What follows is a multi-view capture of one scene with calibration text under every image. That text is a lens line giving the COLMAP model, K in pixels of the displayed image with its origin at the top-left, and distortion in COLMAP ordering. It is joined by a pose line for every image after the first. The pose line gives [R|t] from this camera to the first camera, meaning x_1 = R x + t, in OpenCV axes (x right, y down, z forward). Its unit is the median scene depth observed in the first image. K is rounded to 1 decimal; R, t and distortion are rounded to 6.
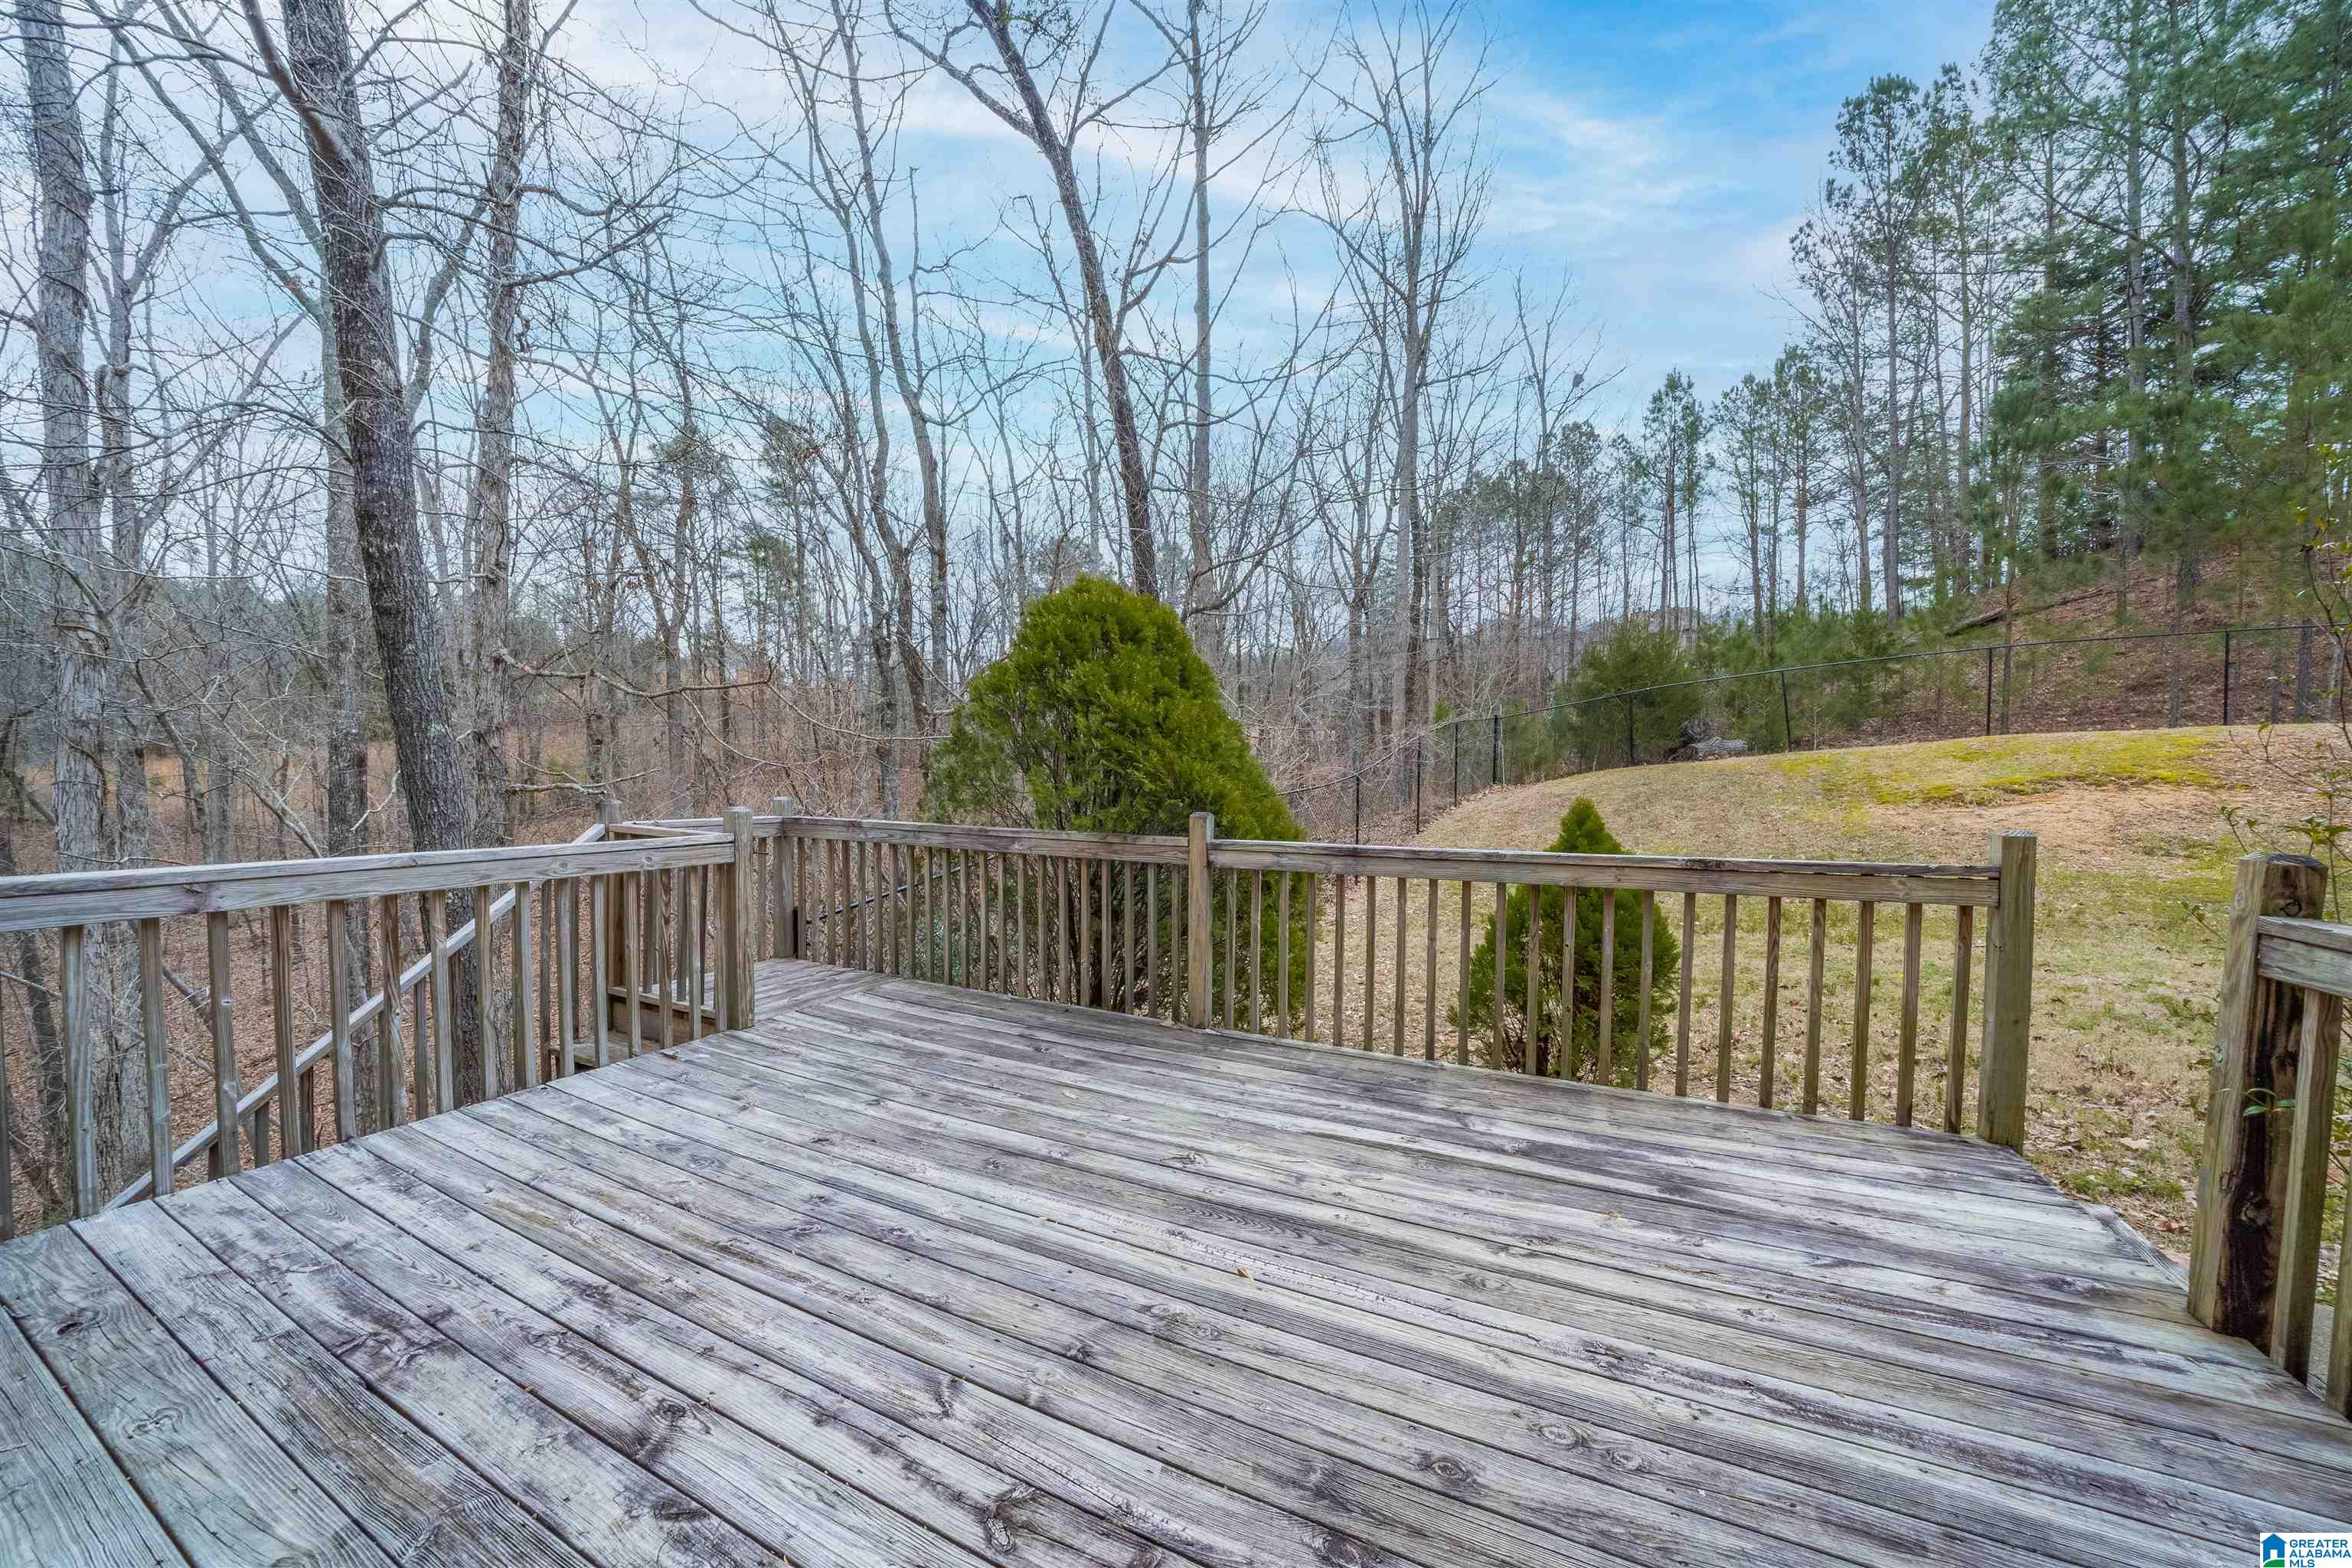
lens RADIAL K [[824.6, 0, 1163.8], [0, 824.6, 794.4], [0, 0, 1]] dist [-0.020804, 0.000762]
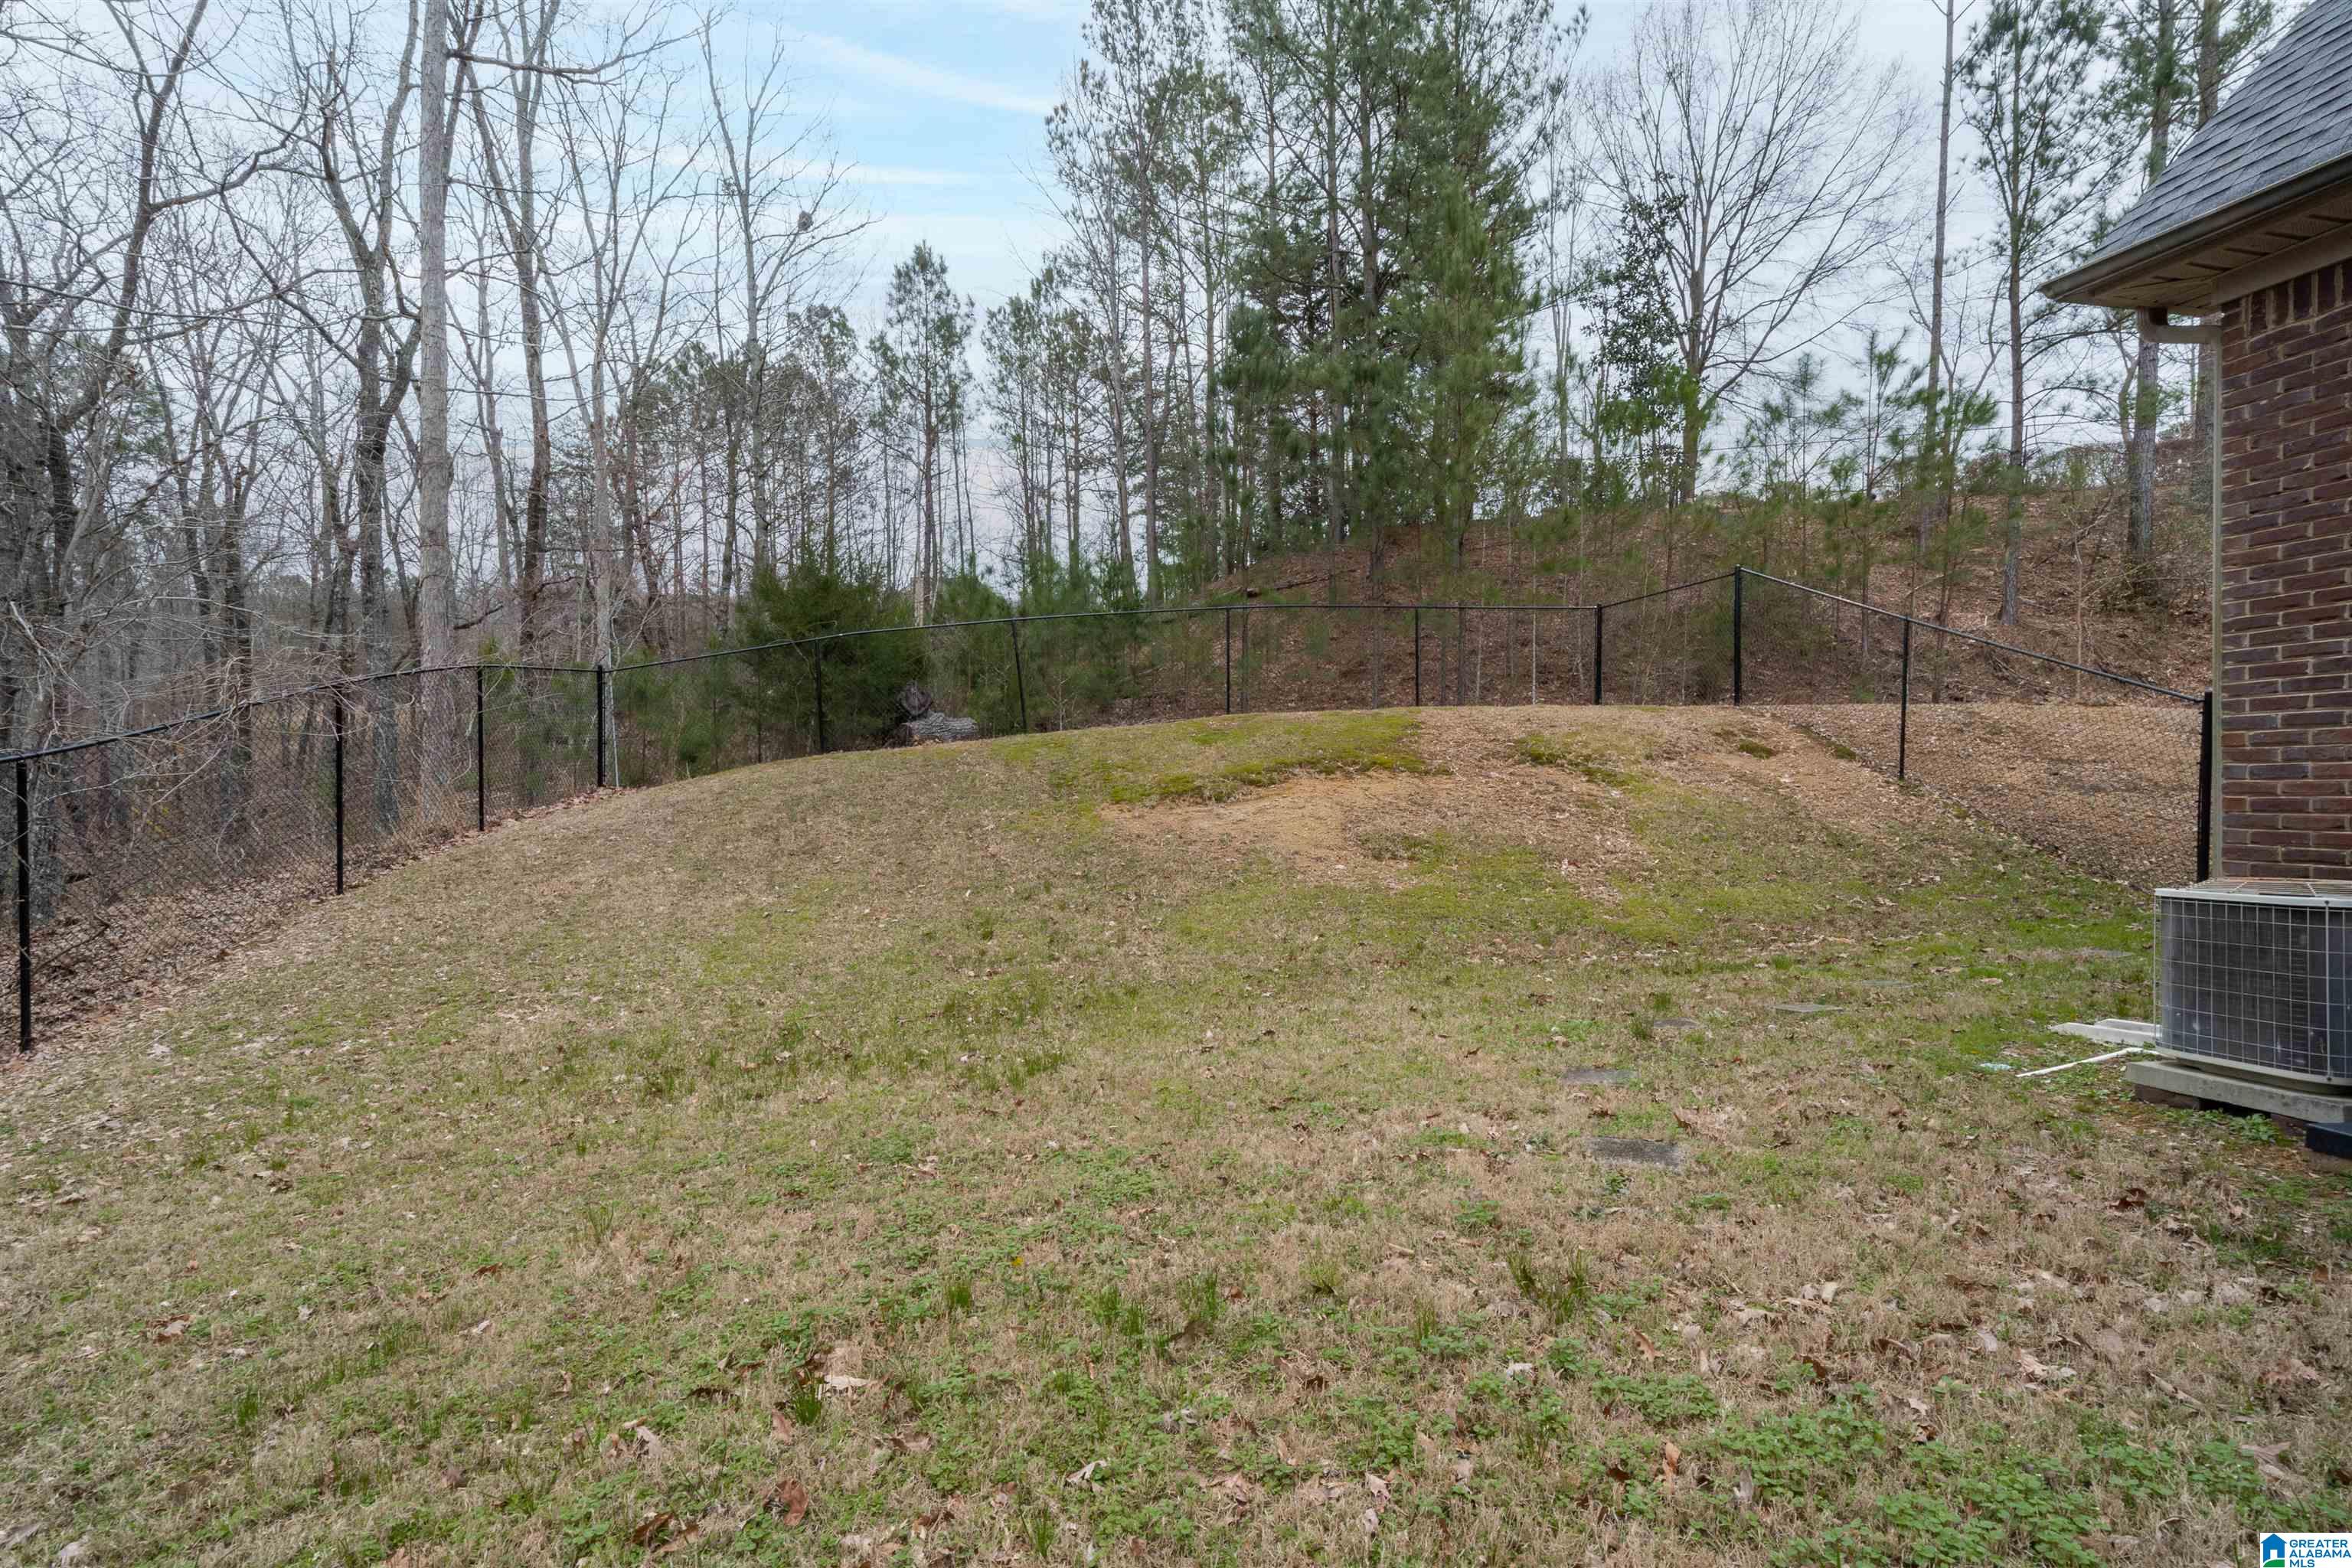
lens RADIAL K [[1092.6, 0, 1159.9], [0, 1092.6, 776.5], [0, 0, 1]] dist [0.022088, 0.001645]
pose [[0.749104, -0.008565, 0.662397, 0.299244], [0.028104, 0.999427, -0.018860, 0.007682], [-0.661856, 0.032744, 0.748915, 0.277747]]
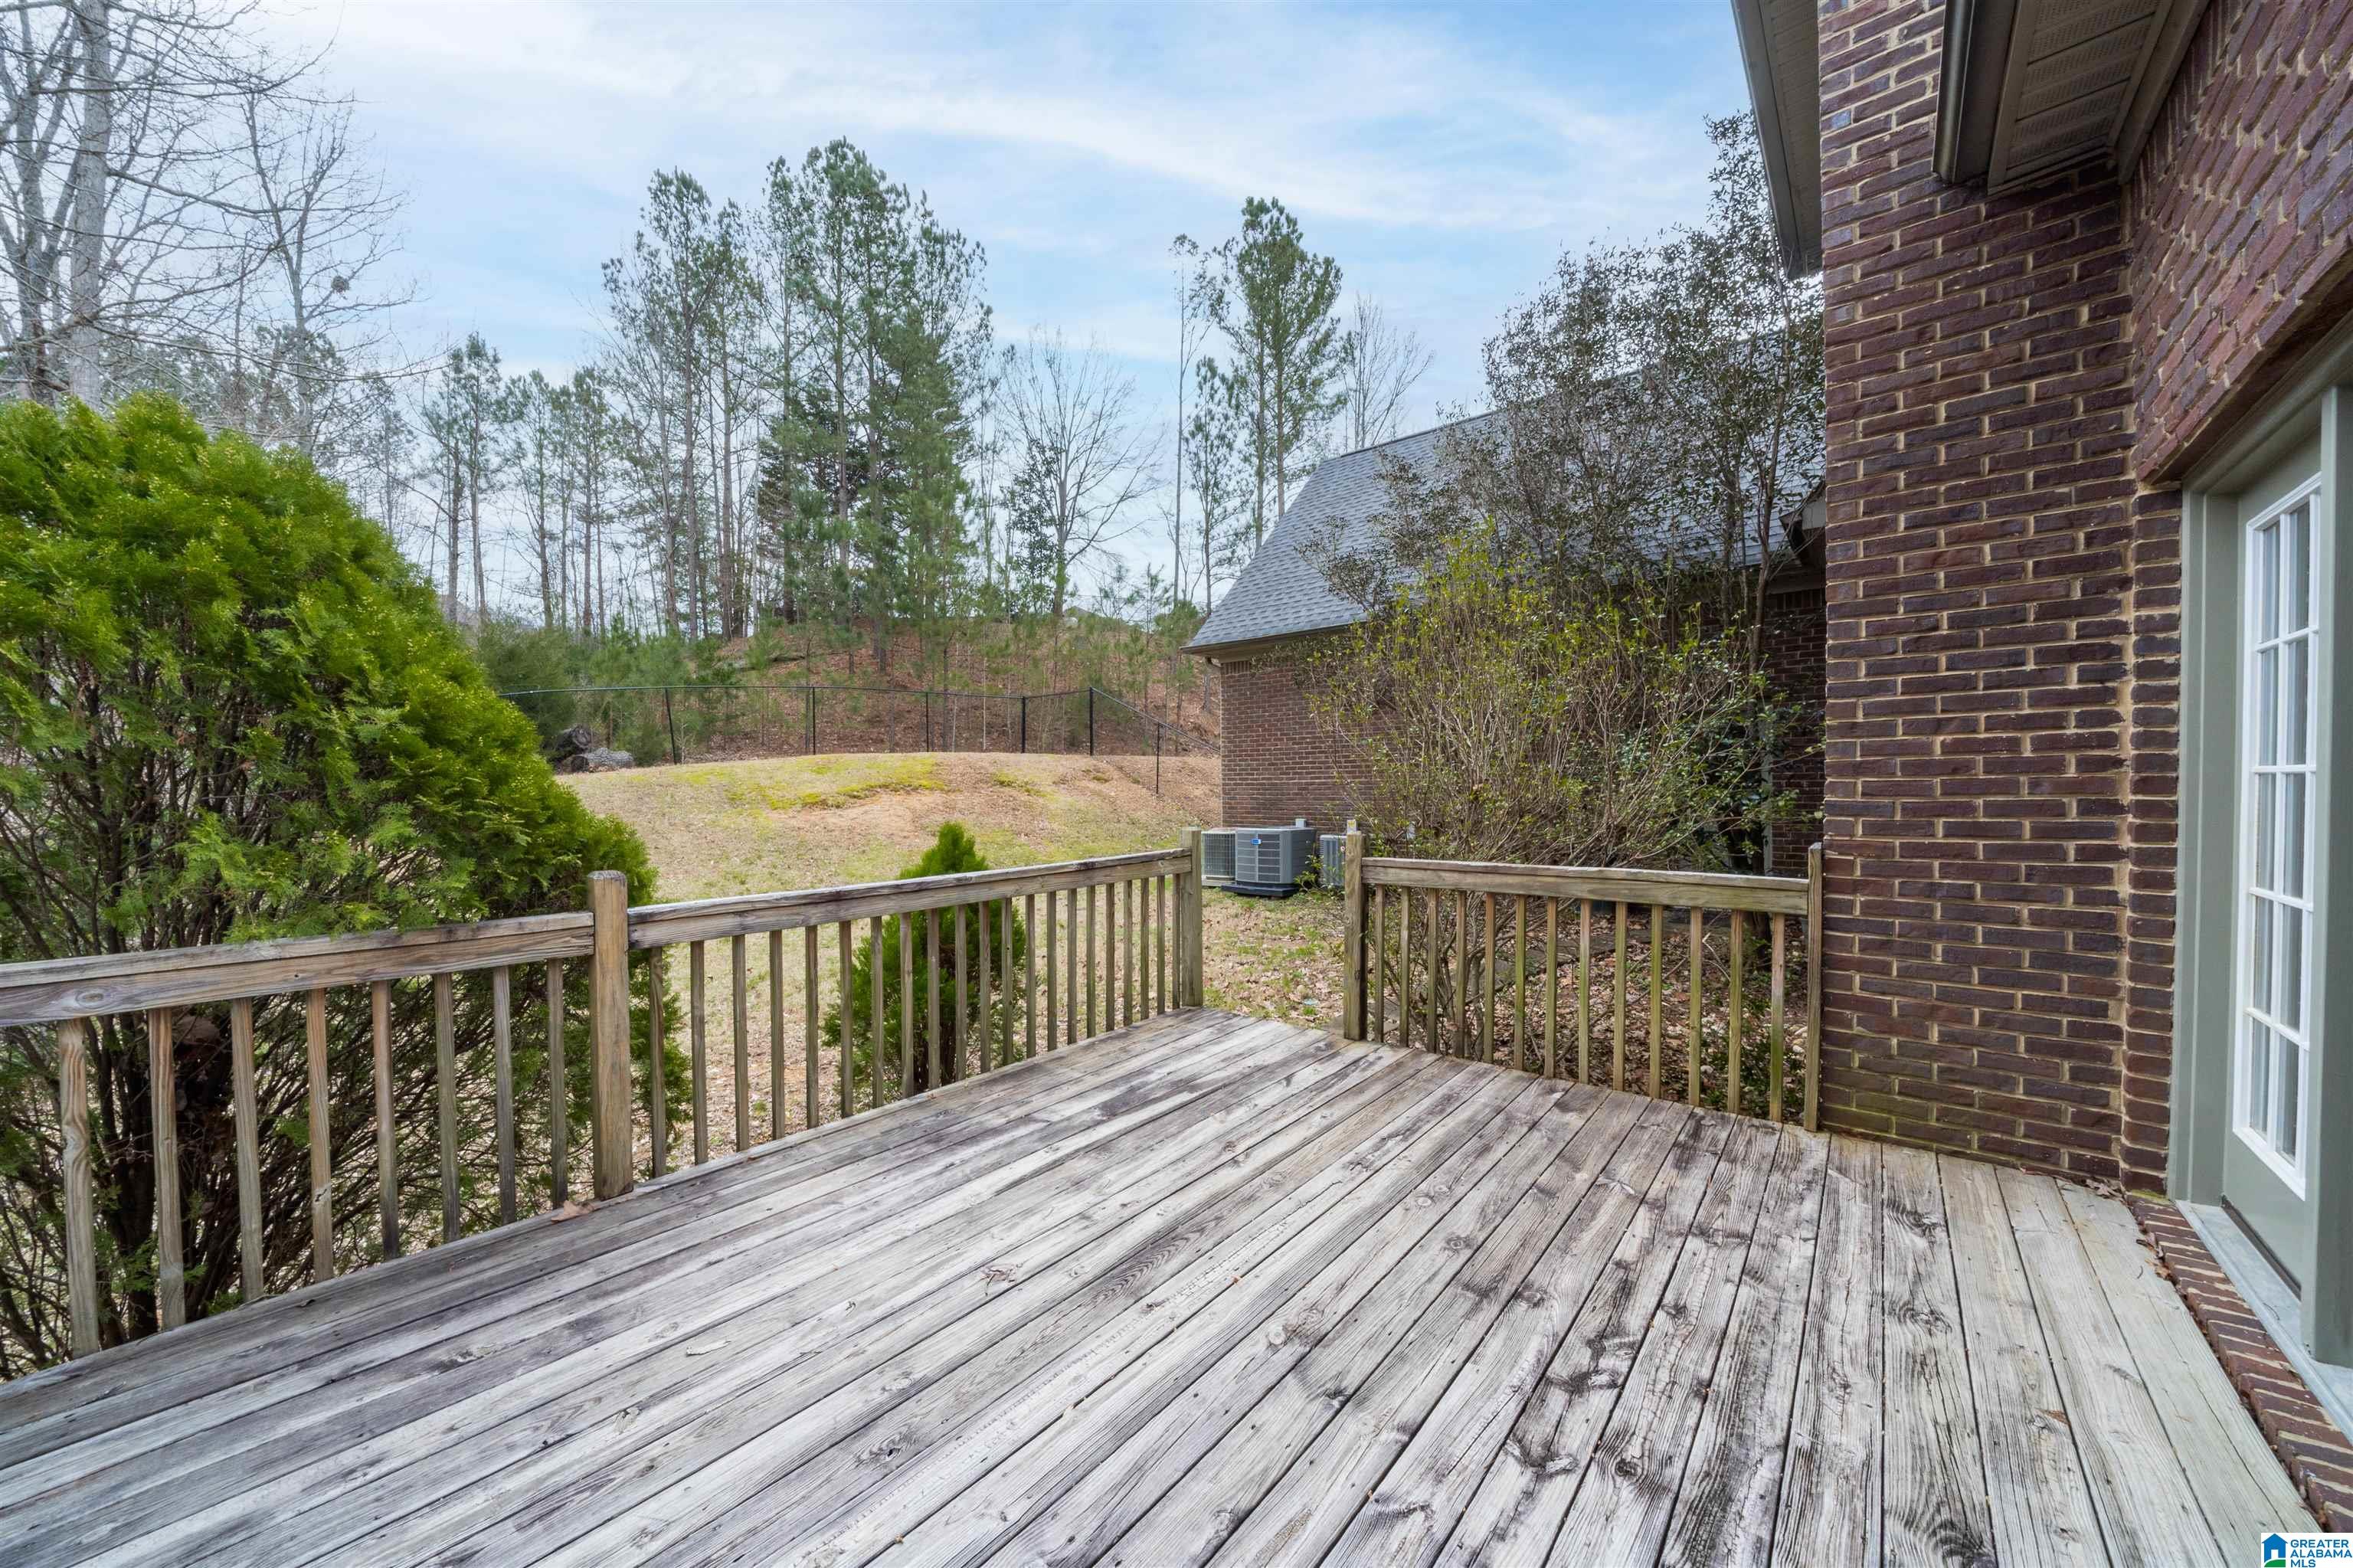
lens RADIAL K [[824.9, 0, 1174.0], [0, 824.9, 796.0], [0, 0, 1]] dist [-0.020804, 0.000762]
pose [[0.246344, -0.022161, 0.968929, -0.158299], [0.027986, 0.999484, 0.015744, -0.012133], [-0.968778, 0.023238, 0.246837, 0.131429]]
